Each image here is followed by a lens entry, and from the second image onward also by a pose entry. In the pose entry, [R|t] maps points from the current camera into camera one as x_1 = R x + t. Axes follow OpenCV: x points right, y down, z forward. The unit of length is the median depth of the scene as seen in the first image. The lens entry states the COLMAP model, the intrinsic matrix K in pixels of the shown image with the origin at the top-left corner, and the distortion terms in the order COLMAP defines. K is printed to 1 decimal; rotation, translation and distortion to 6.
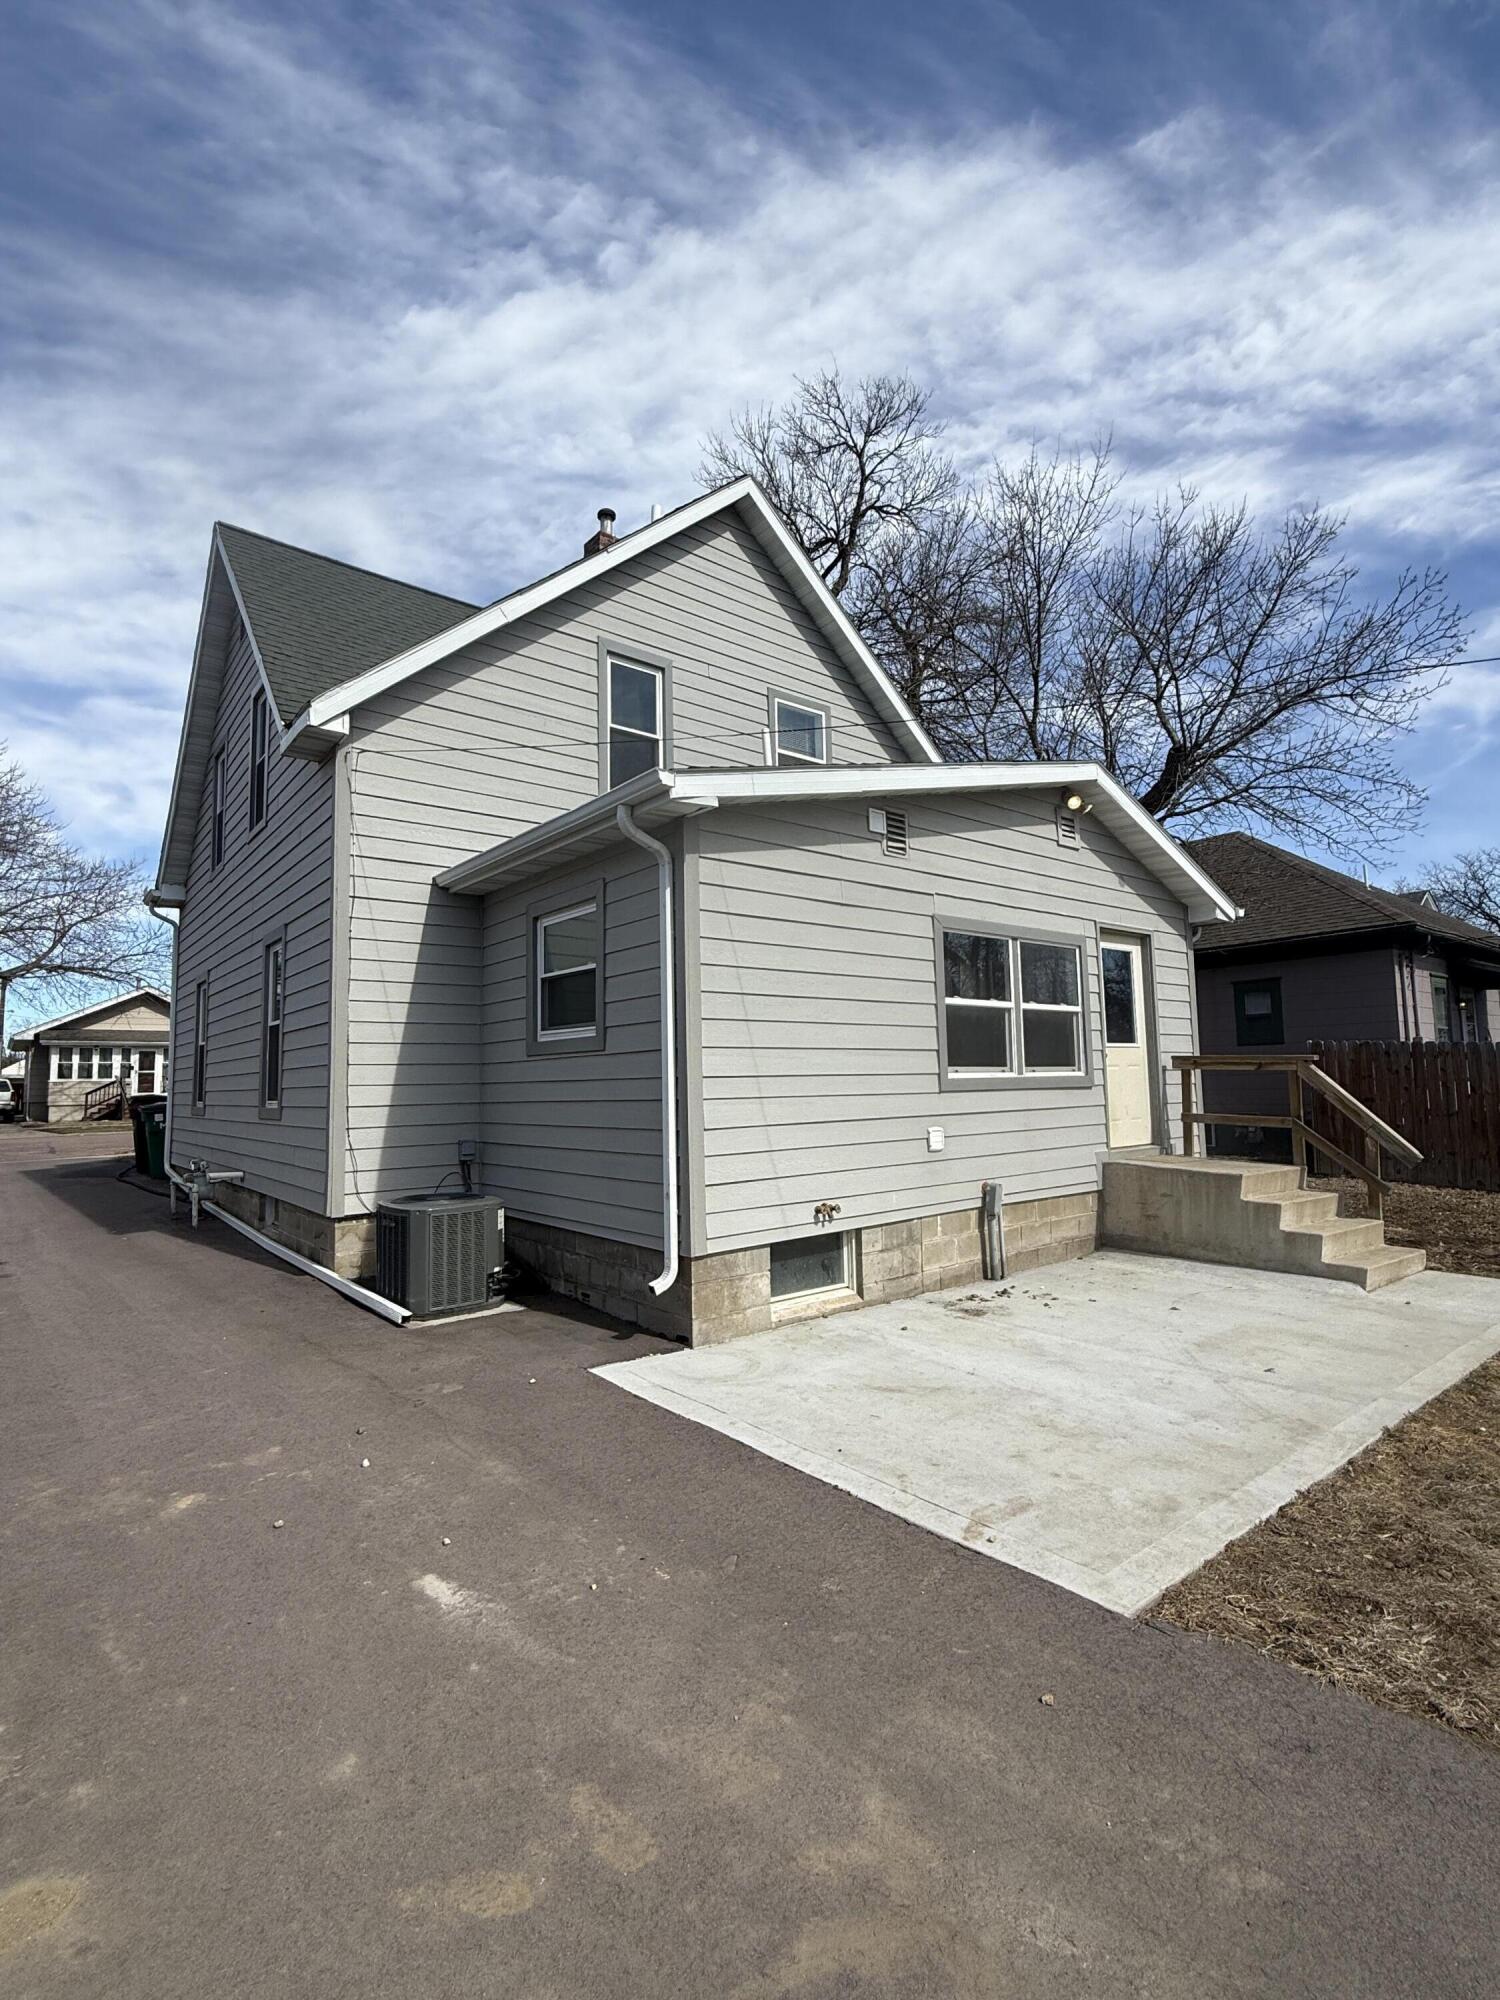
lens RADIAL K [[938.3, 0, 750.0], [0, 938.3, 1000.0], [0, 0, 1]] dist [0.011064, -0.006125]
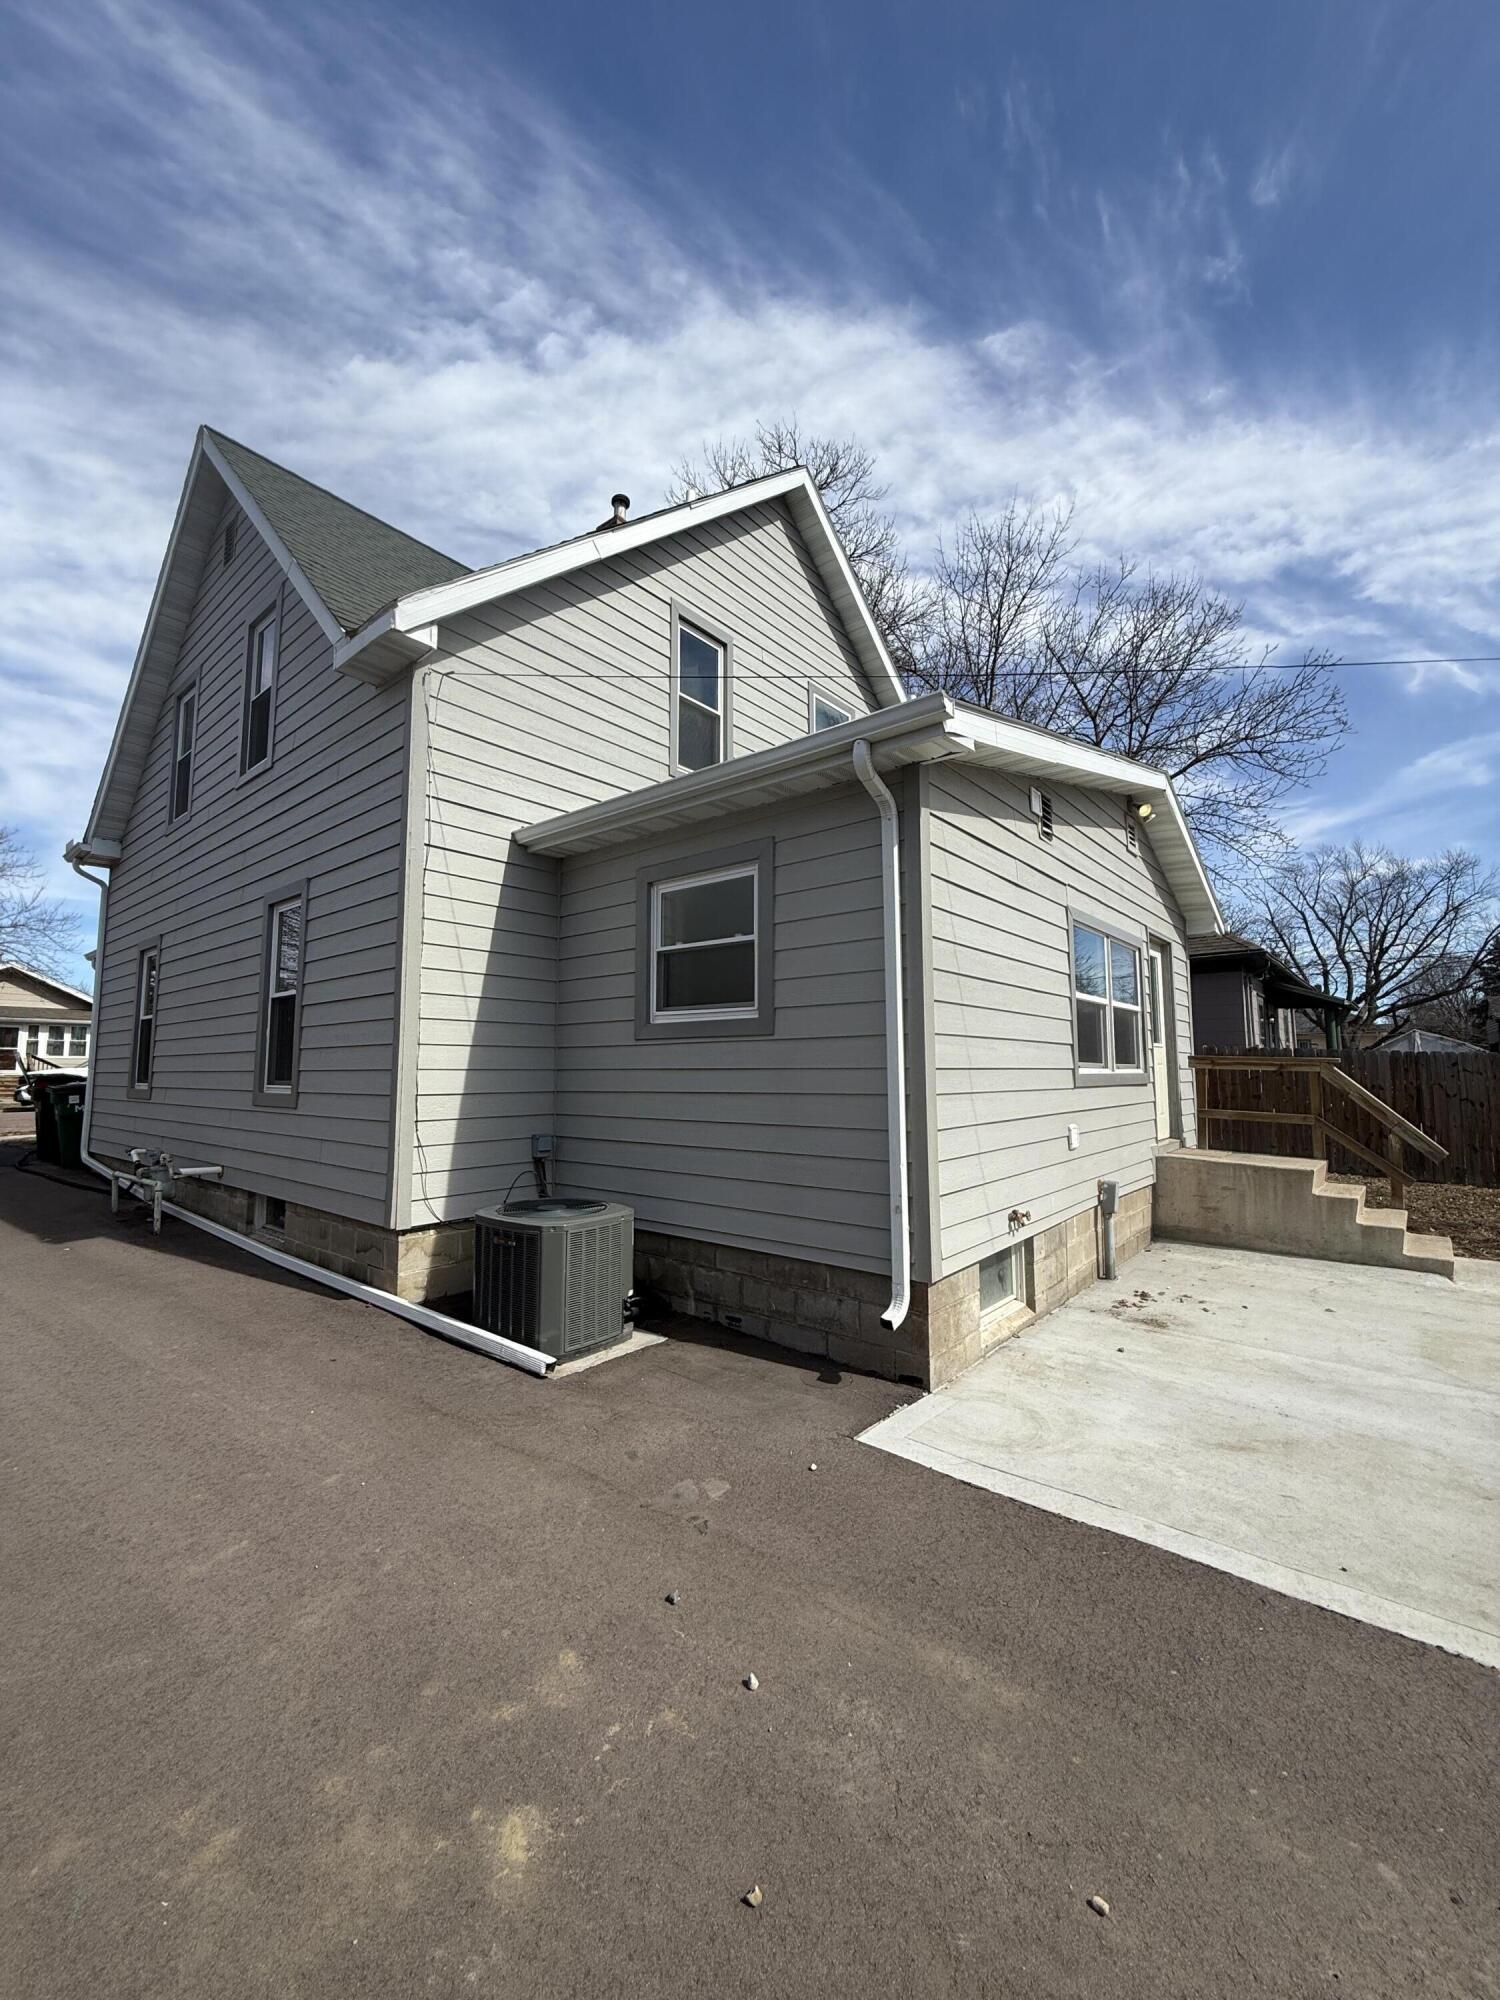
lens RADIAL K [[791.9, 0, 757.4], [0, 791.9, 962.1], [0, 0, 1]] dist [0.000194, -0.000177]
pose [[0.980373, 0.045633, 0.191798, -0.238226], [-0.035294, 0.997751, -0.056978, 0.023065], [-0.193967, 0.049090, 0.979779, 0.211577]]
